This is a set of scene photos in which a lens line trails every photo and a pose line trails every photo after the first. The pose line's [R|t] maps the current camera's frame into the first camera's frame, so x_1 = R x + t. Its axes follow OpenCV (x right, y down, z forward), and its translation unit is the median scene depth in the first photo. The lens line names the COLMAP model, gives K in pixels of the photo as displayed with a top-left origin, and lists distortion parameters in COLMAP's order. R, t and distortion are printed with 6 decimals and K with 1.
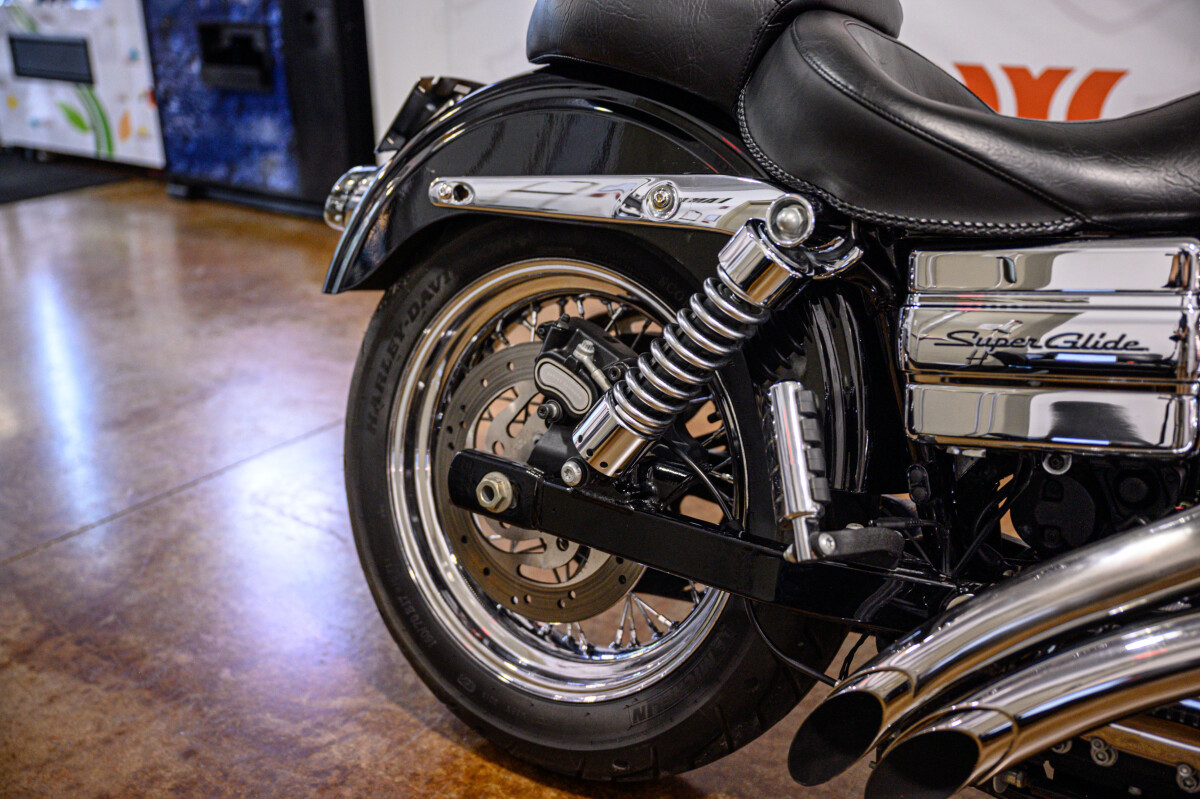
lens RADIAL K [[1269.5, 0, 601.0], [0, 1269.5, 399.8], [0, 0, 1]] dist [-0.015493, 0.000000]
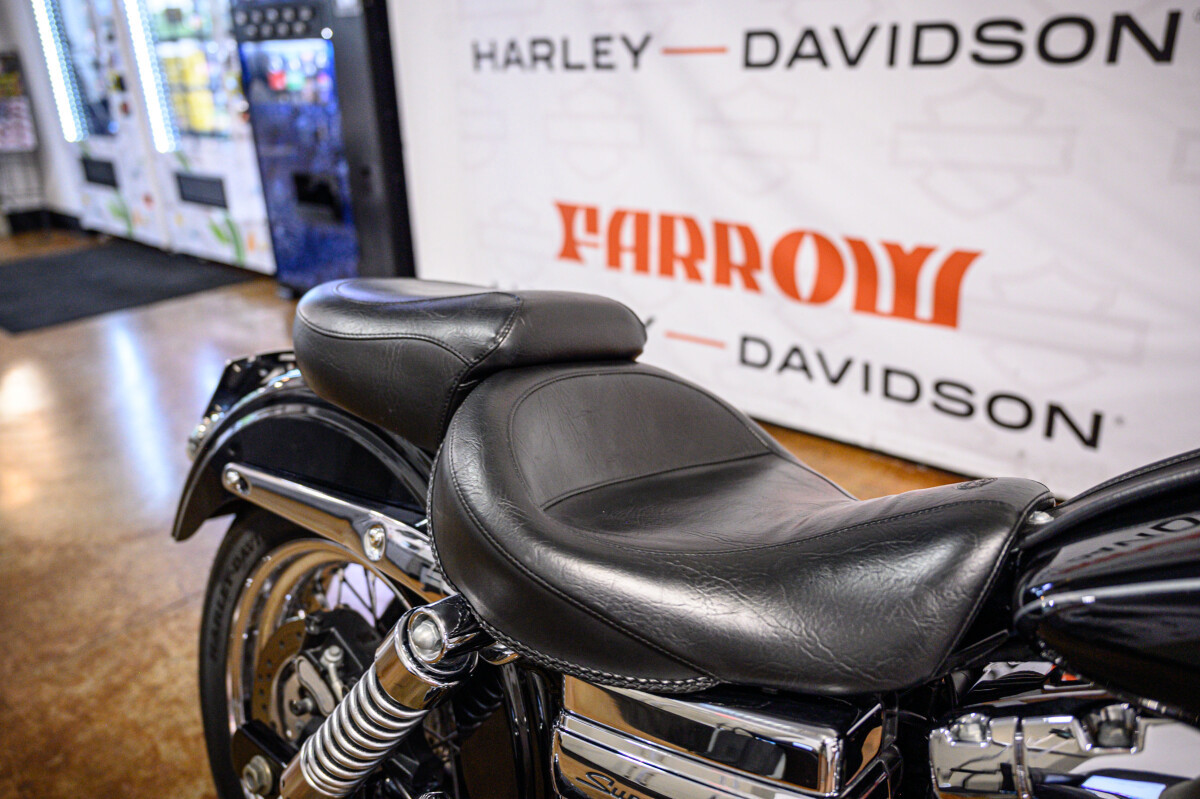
lens RADIAL K [[922.0, 0, 598.1], [0, 922.0, 399.8], [0, 0, 1]] dist [-0.011668, -0.000492]
pose [[0.997666, 0.012485, -0.067128, 0.189375], [-0.012416, 0.999922, 0.001438, -0.189848], [0.067140, -0.000602, 0.997743, 0.198790]]
